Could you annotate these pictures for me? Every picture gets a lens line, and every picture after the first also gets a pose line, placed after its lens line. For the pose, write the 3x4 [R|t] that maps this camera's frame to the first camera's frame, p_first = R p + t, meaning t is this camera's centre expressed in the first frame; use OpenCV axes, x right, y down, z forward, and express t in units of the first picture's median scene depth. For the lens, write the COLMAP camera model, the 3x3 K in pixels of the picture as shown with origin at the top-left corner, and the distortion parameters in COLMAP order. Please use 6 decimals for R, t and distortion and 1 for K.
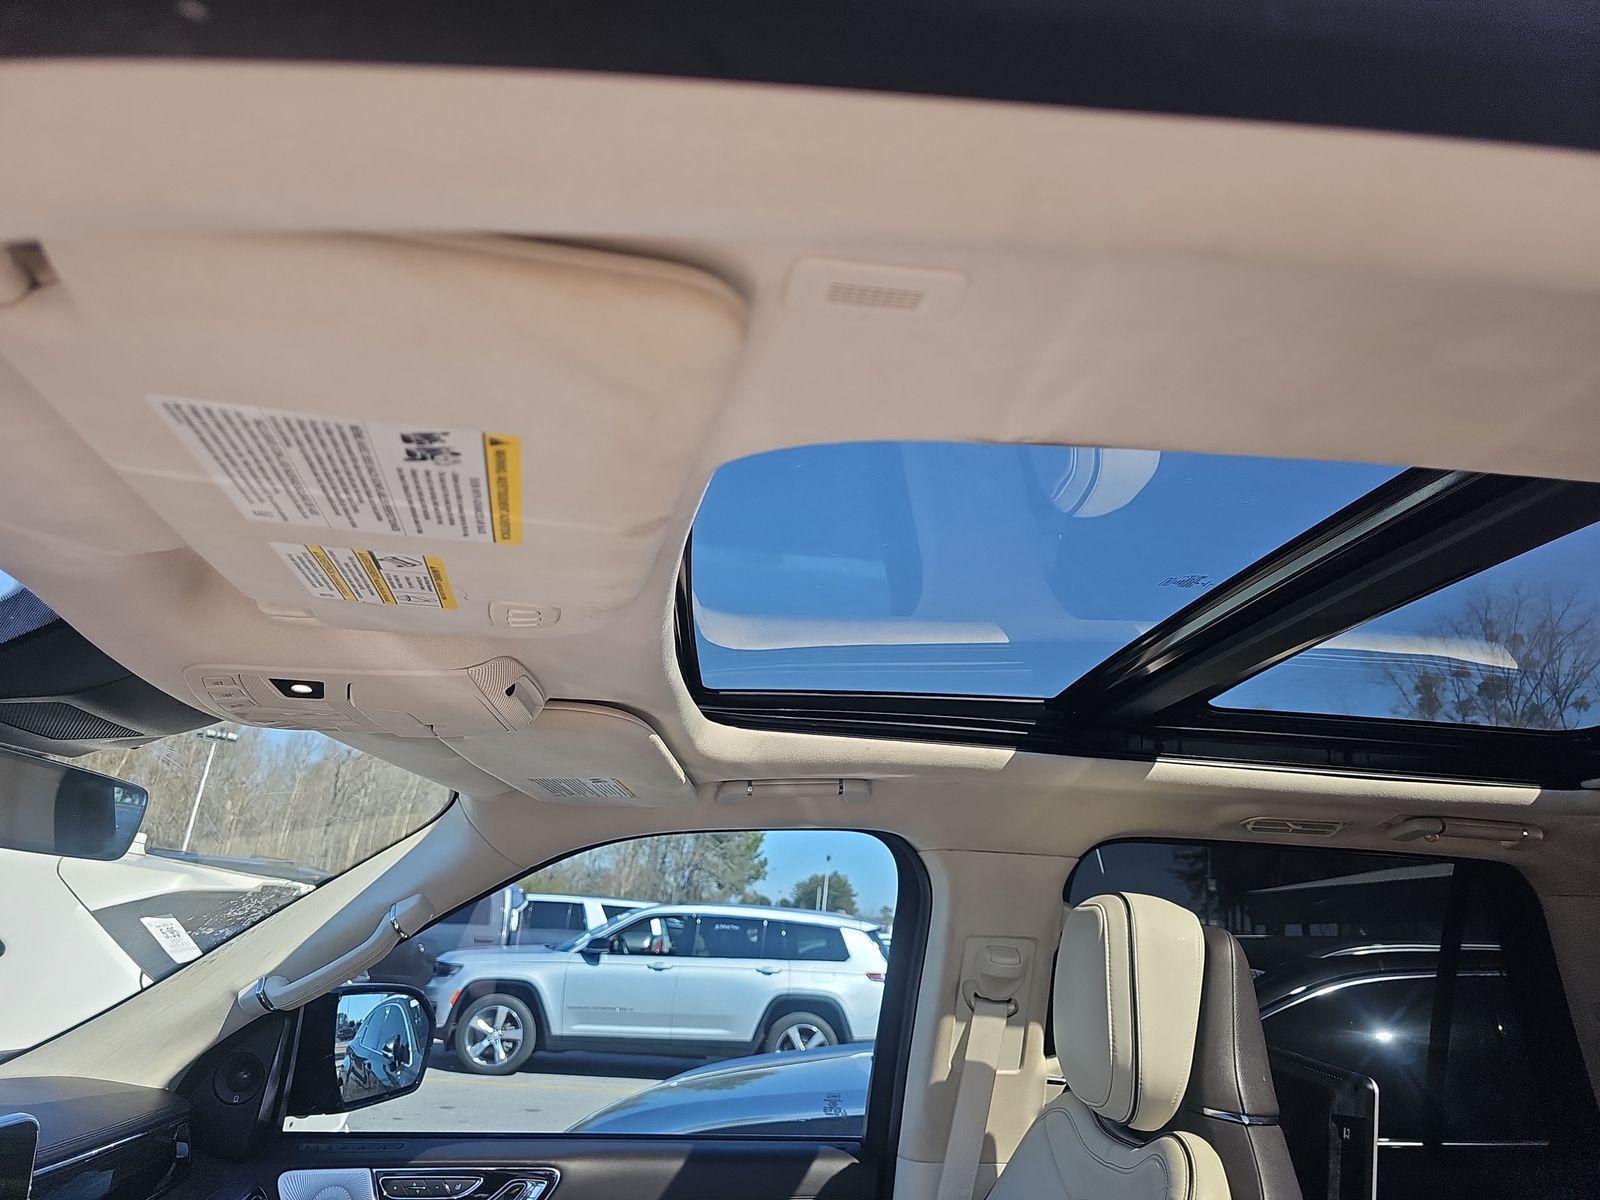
lens RADIAL K [[1088.9, 0, 799.5], [0, 1088.9, 597.0], [0, 0, 1]] dist [0.039871, -0.042073]
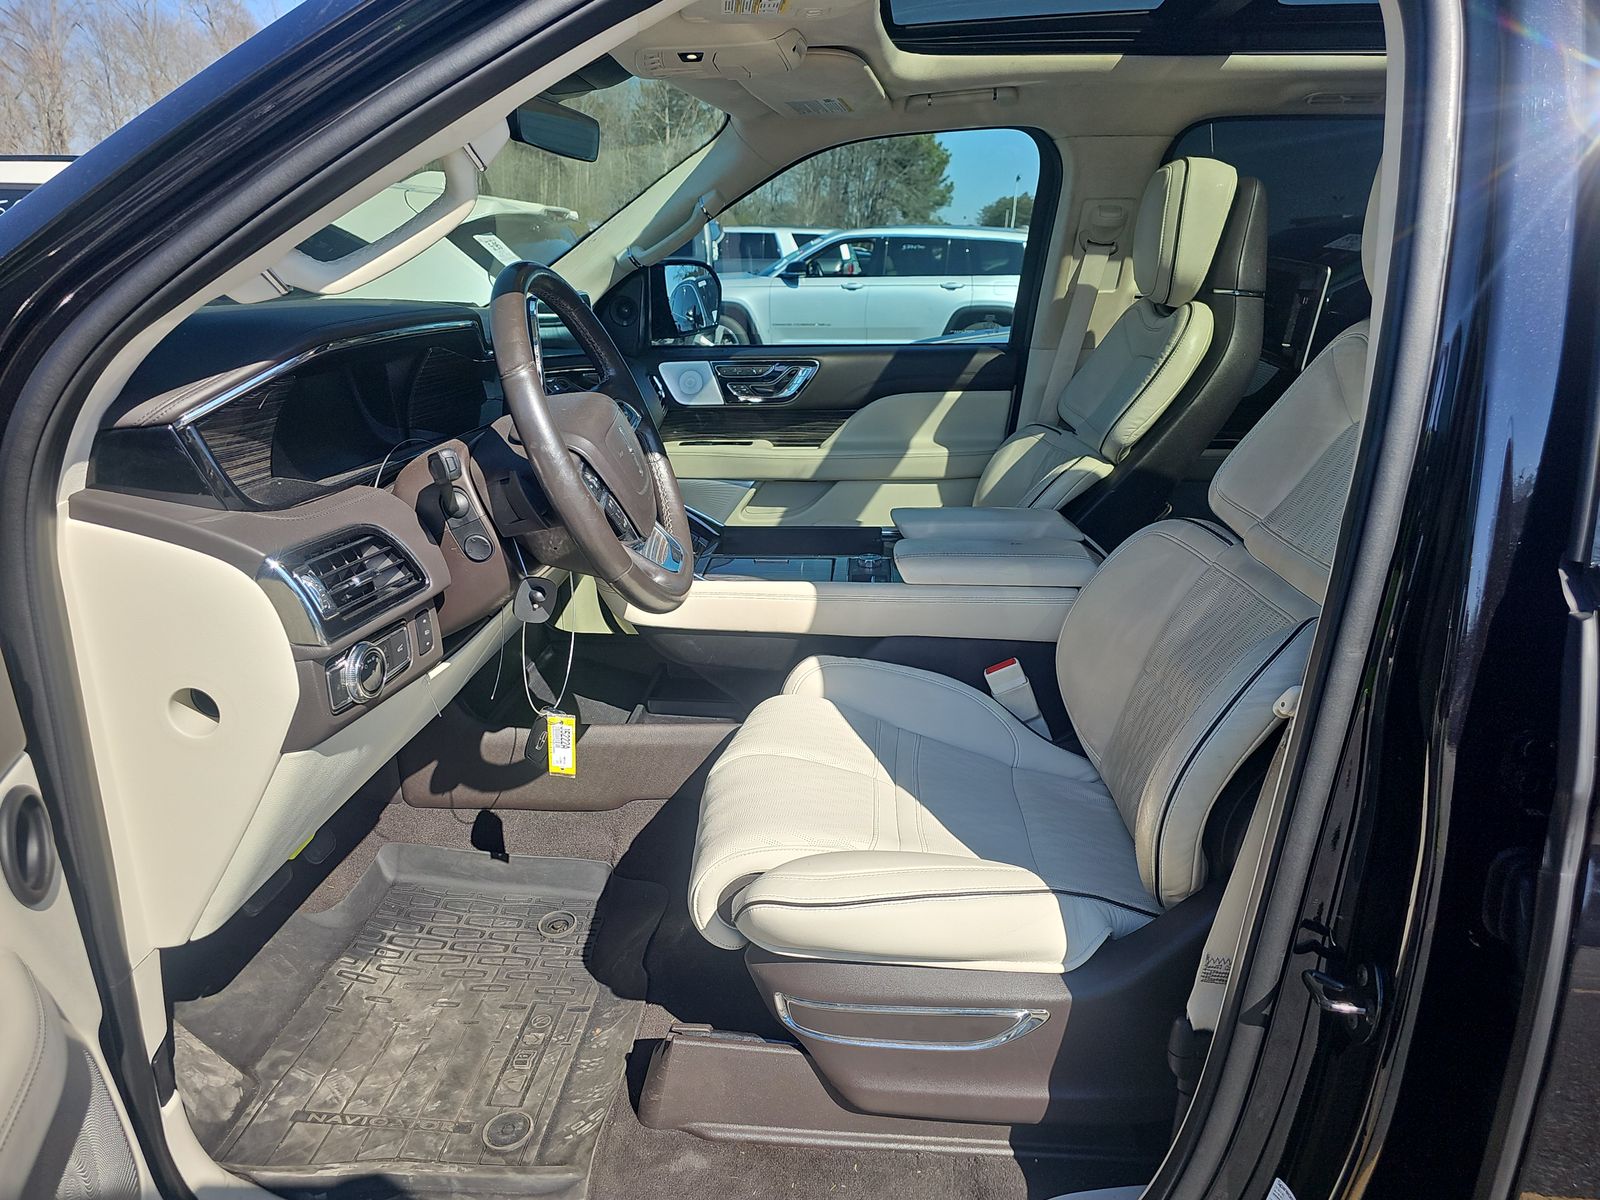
lens RADIAL K [[1088.9, 0, 795.0], [0, 1088.9, 596.5], [0, 0, 1]] dist [0.039871, -0.042073]
pose [[0.985291, 0.005993, -0.170778, 0.007440], [0.090547, 0.829243, 0.551504, -0.022966], [0.144922, -0.558856, 0.816503, -0.139506]]
